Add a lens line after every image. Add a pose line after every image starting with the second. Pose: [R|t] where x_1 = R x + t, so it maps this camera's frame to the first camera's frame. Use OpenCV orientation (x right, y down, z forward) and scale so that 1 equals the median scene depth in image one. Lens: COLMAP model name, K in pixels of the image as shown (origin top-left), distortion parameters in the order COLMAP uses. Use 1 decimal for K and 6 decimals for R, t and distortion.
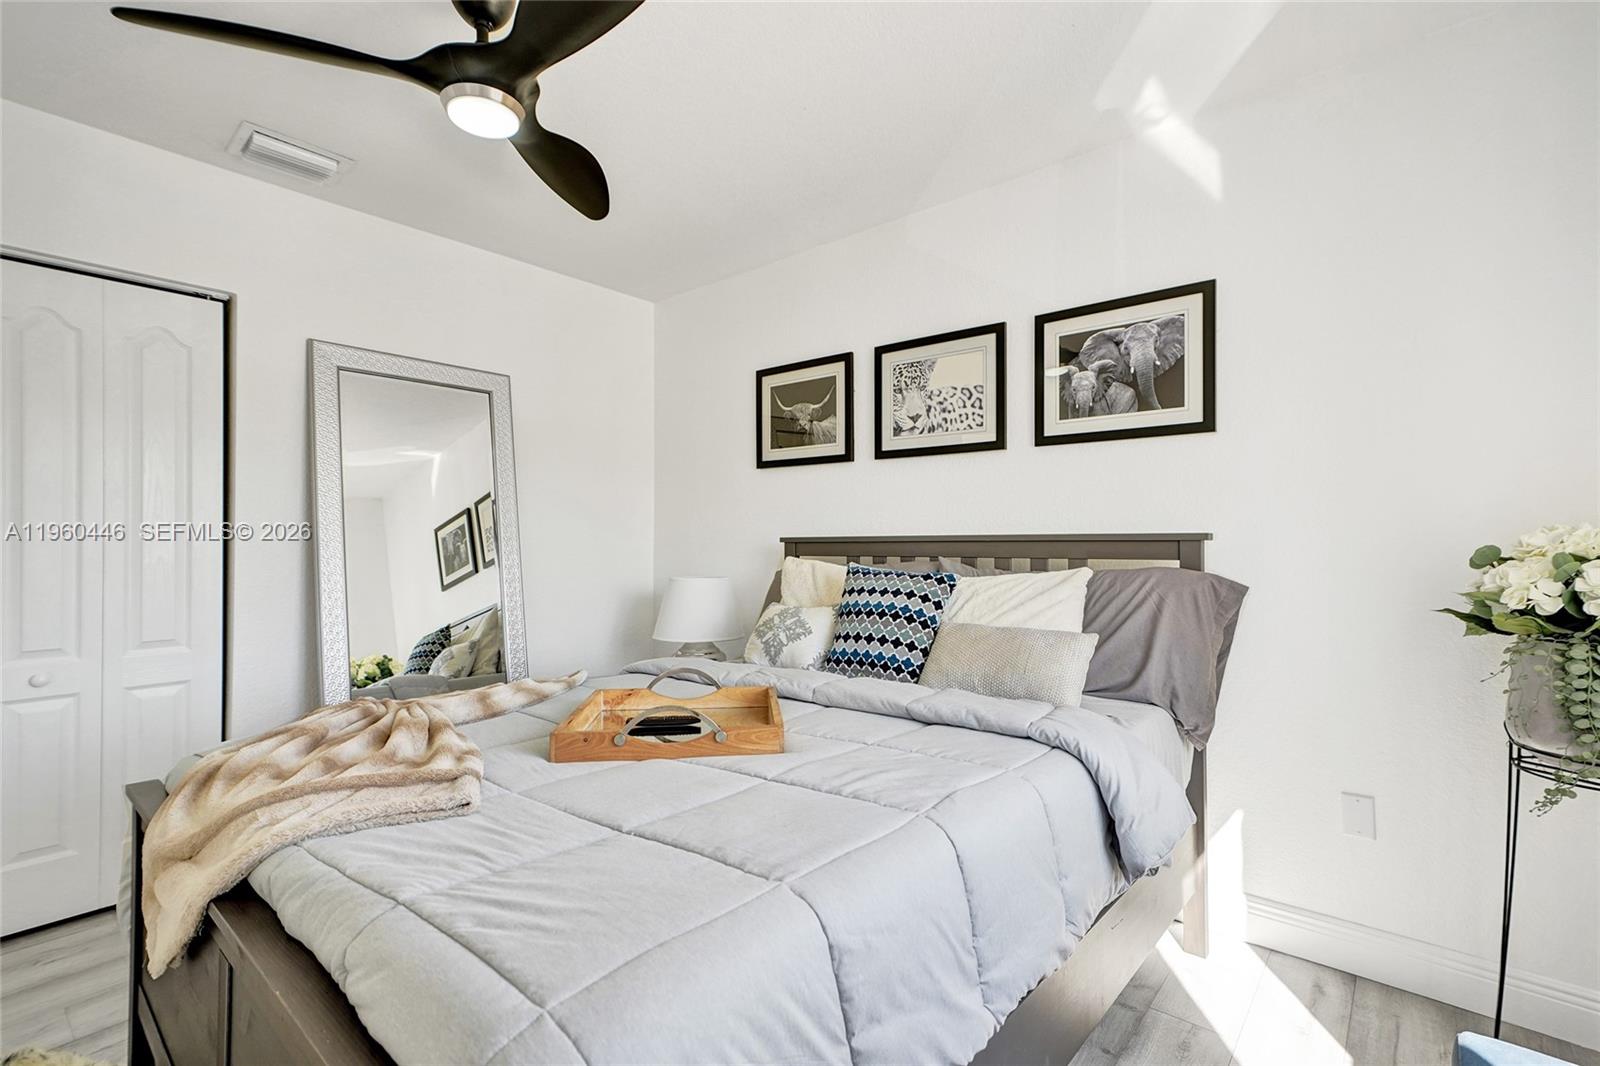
lens RADIAL K [[731.9, 0, 799.2], [0, 731.9, 538.3], [0, 0, 1]] dist [-0.000624, 0.009885]
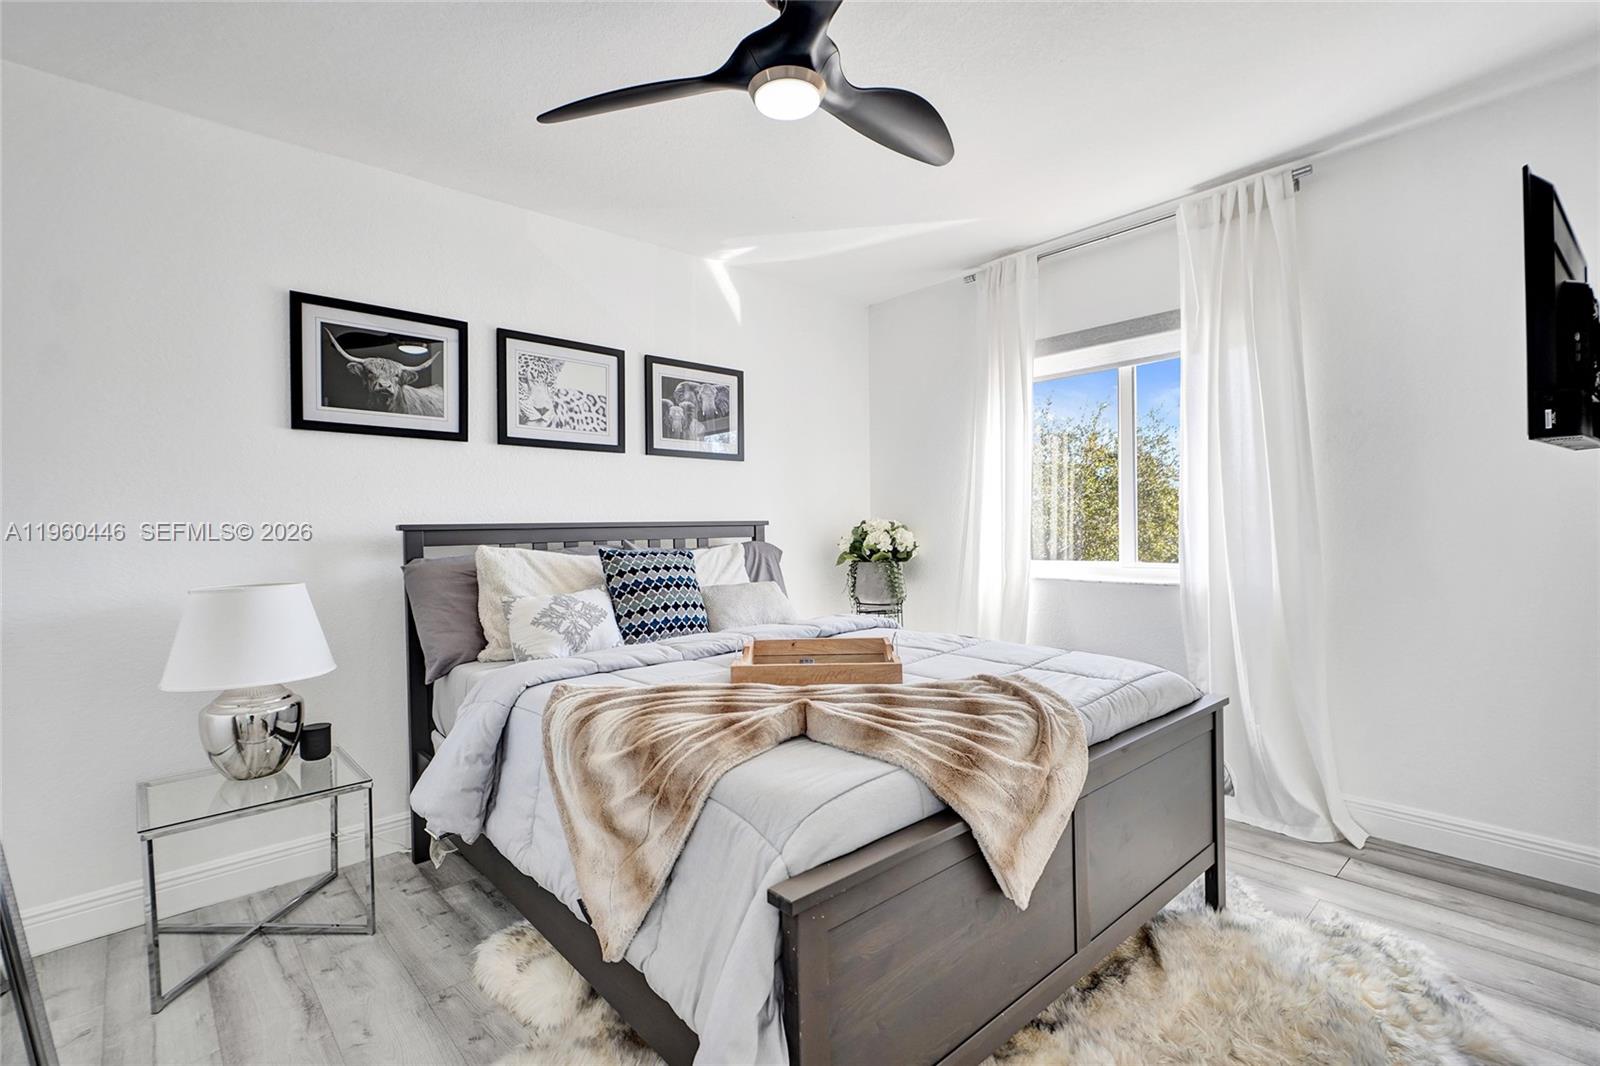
lens RADIAL K [[731.9, 0, 799.2], [0, 731.9, 538.3], [0, 0, 1]] dist [-0.000624, 0.009885]
pose [[0.132673, -0.020427, 0.990949, -0.866009], [0.004028, 0.999790, 0.020070, -0.000862], [-0.991152, 0.001329, 0.132727, 0.511570]]
